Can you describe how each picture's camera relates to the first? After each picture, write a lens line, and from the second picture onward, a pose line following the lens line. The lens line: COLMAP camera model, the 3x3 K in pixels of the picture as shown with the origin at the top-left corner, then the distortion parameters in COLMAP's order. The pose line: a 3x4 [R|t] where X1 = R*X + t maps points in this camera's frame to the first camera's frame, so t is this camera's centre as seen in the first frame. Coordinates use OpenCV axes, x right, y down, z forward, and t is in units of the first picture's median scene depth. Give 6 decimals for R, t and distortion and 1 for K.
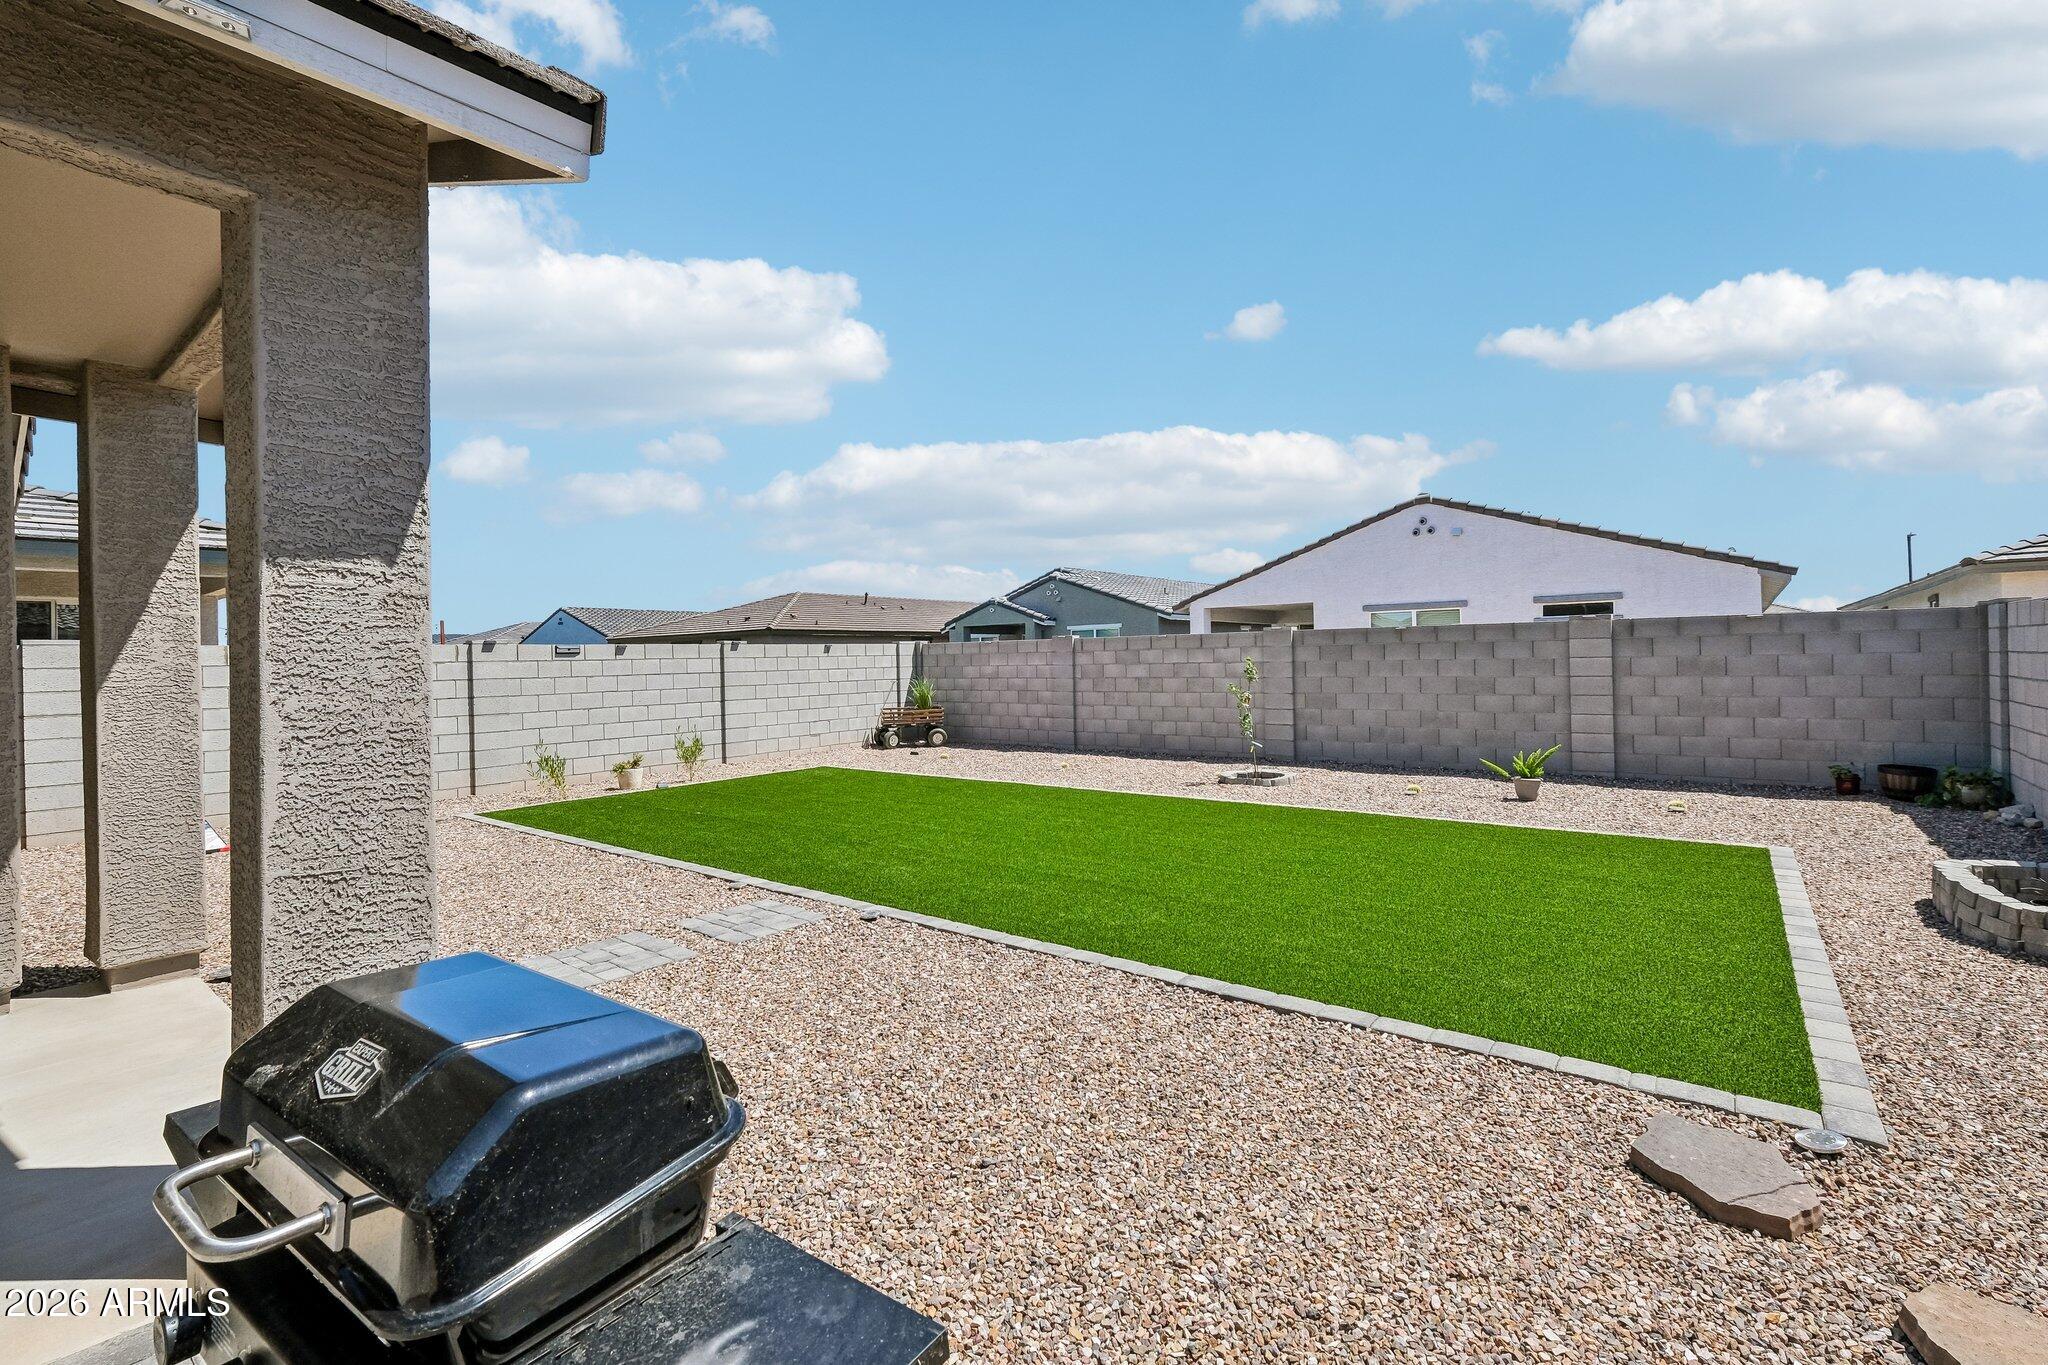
lens RADIAL K [[900.4, 0, 1016.0], [0, 900.4, 660.9], [0, 0, 1]] dist [-0.007551, -0.000342]
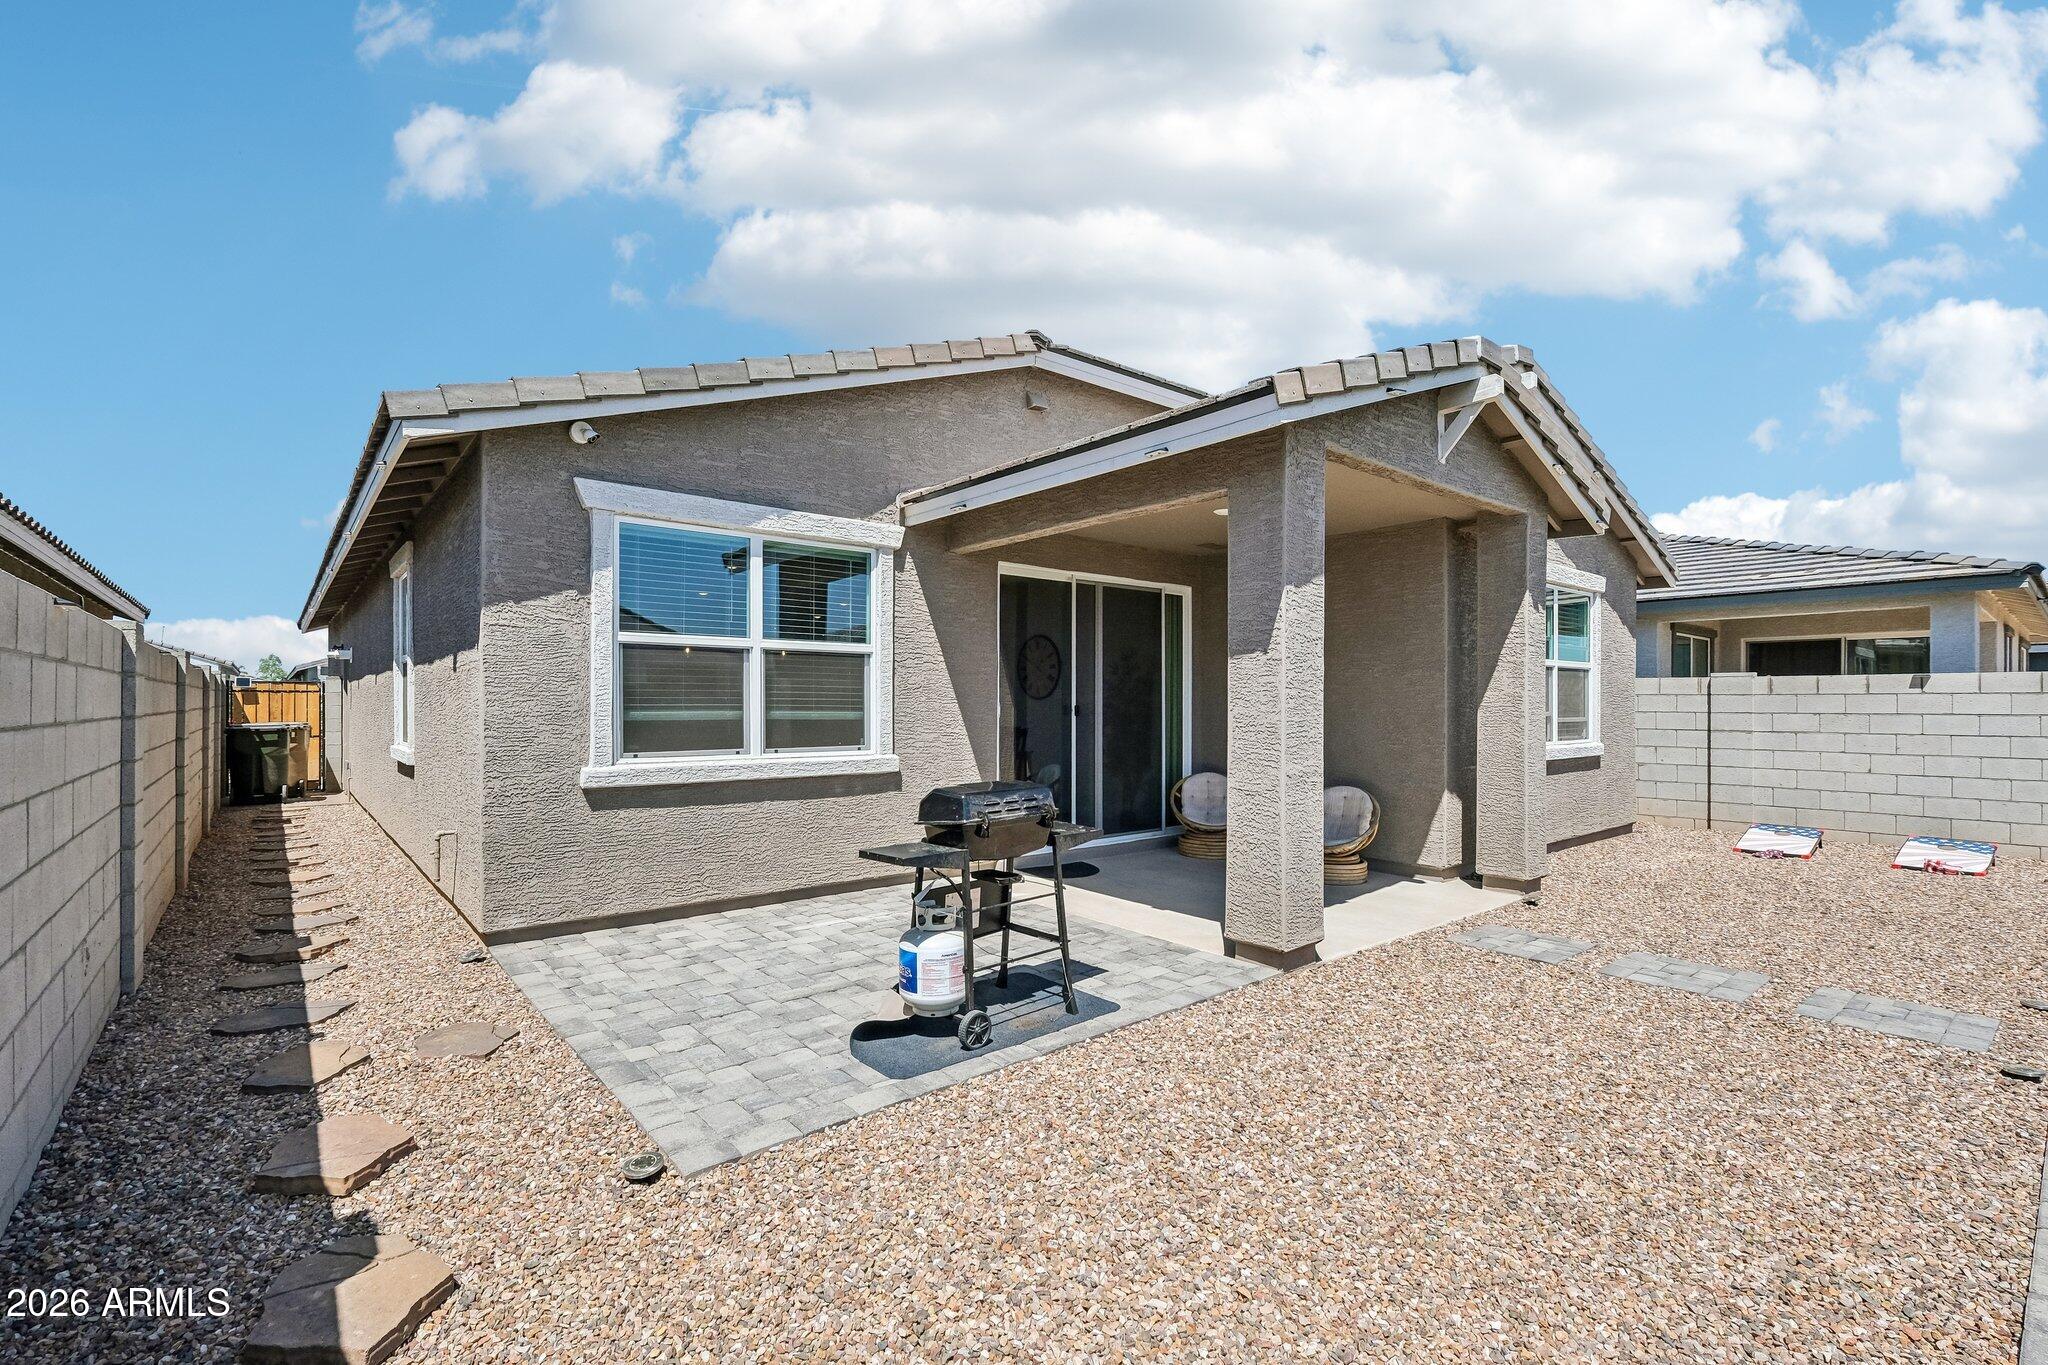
lens RADIAL K [[904.5, 0, 1021.6], [0, 904.5, 724.9], [0, 0, 1]] dist [0.000849, 0.000383]
pose [[-0.198673, 0.044698, -0.979046, 0.297701], [-0.002731, 0.998930, 0.046160, -0.003886], [0.980062, 0.011845, -0.198339, 0.181000]]
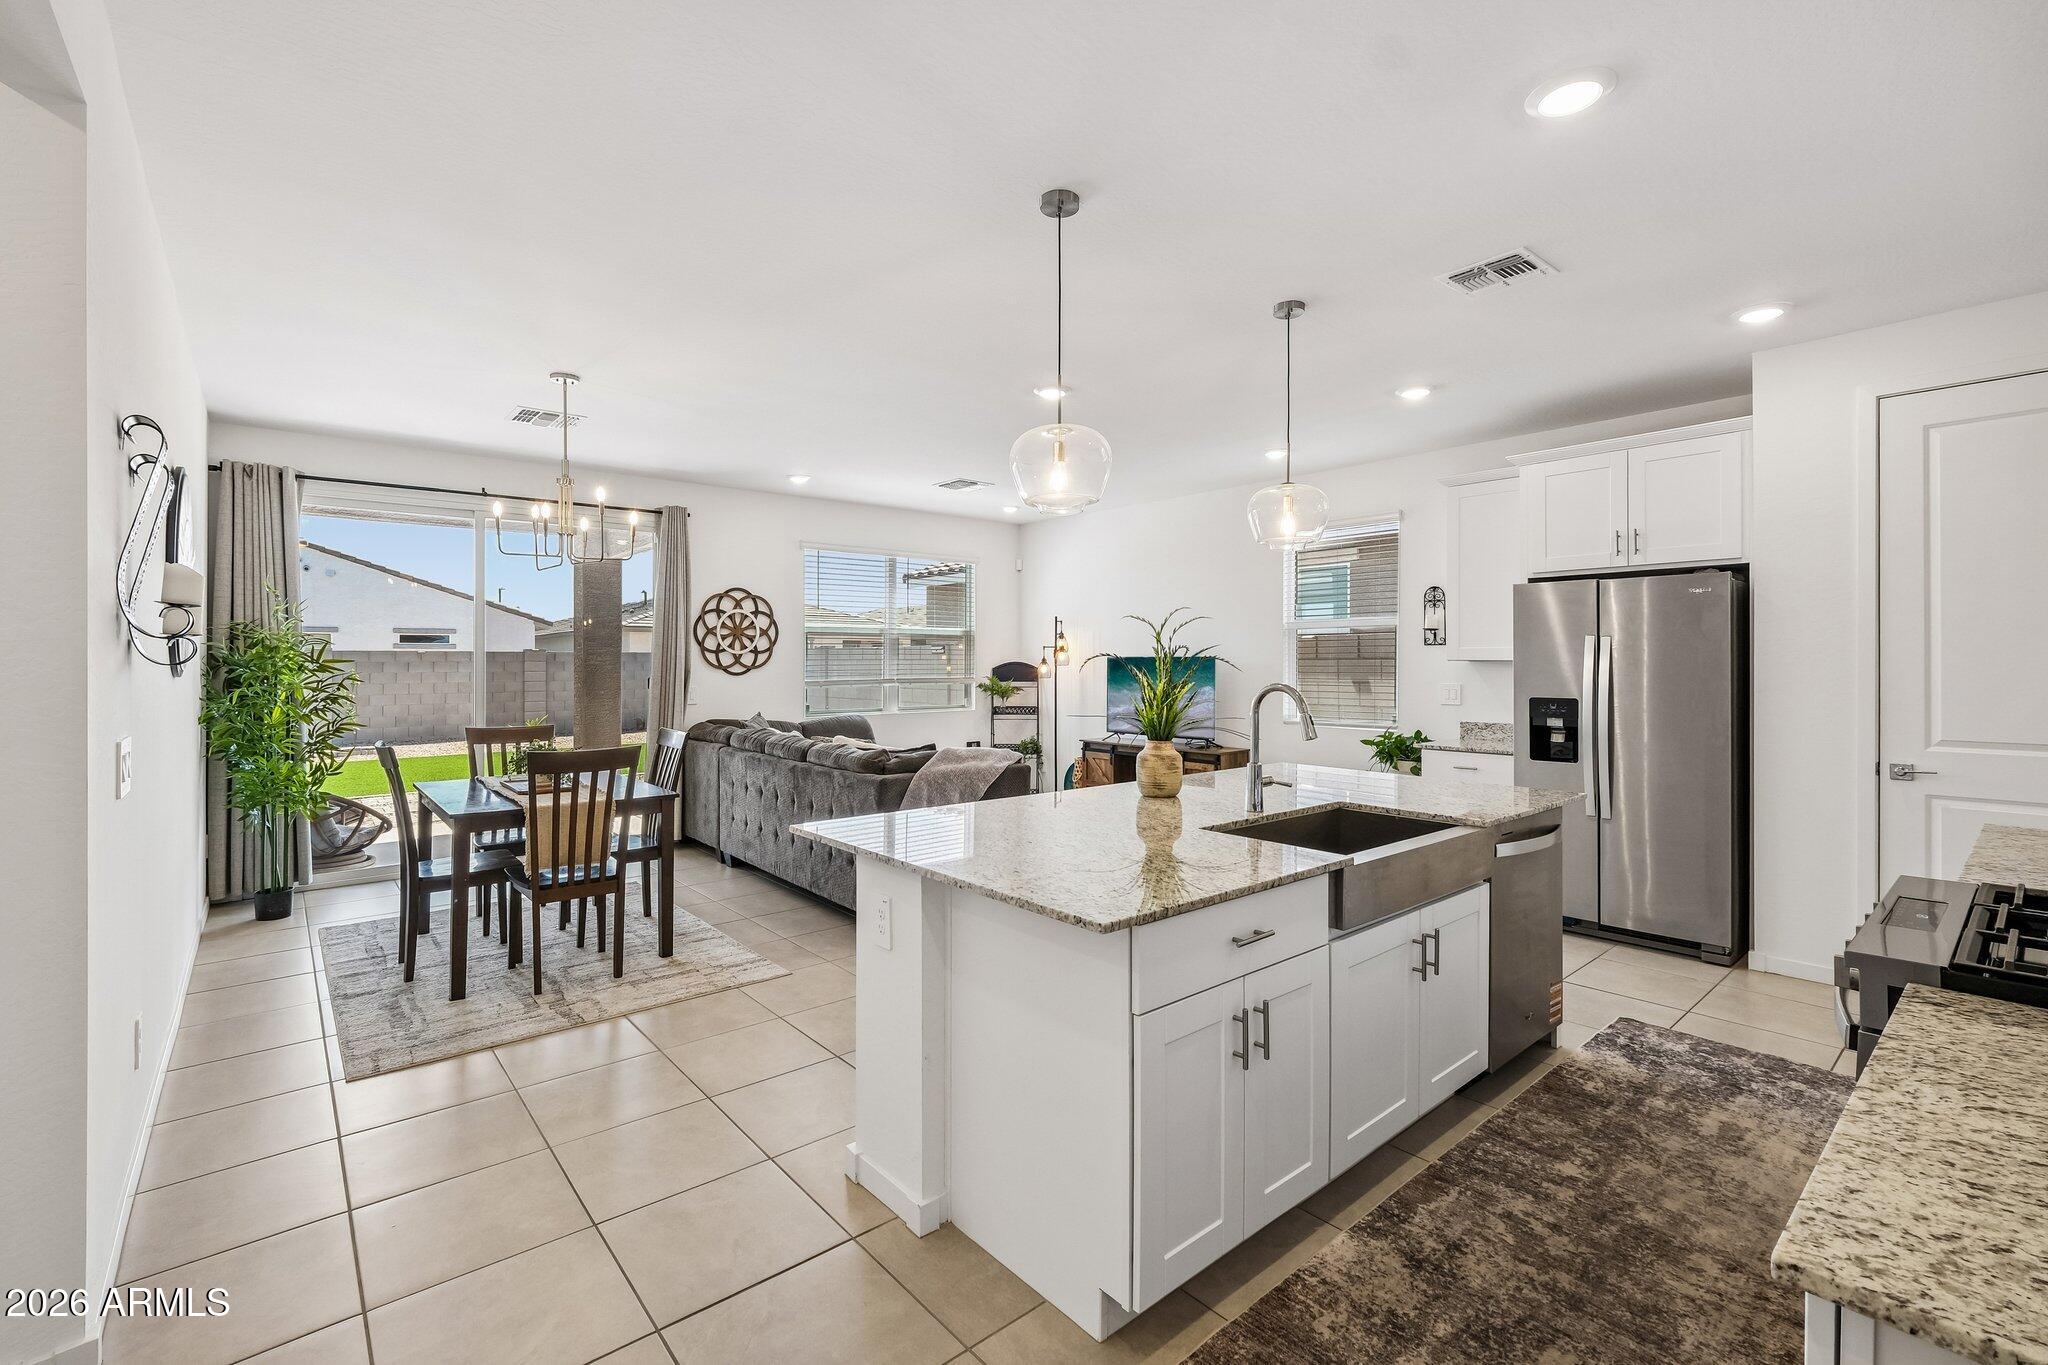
lens RADIAL K [[890.5, 0, 1009.8], [0, 890.5, 660.7], [0, 0, 1]] dist [-0.000719, -0.000022]
pose [[0.196929, 0.021084, 0.980191, -0.894810], [-0.000856, 0.999772, -0.021333, 0.010934], [-0.980417, 0.003362, 0.196902, -0.313486]]
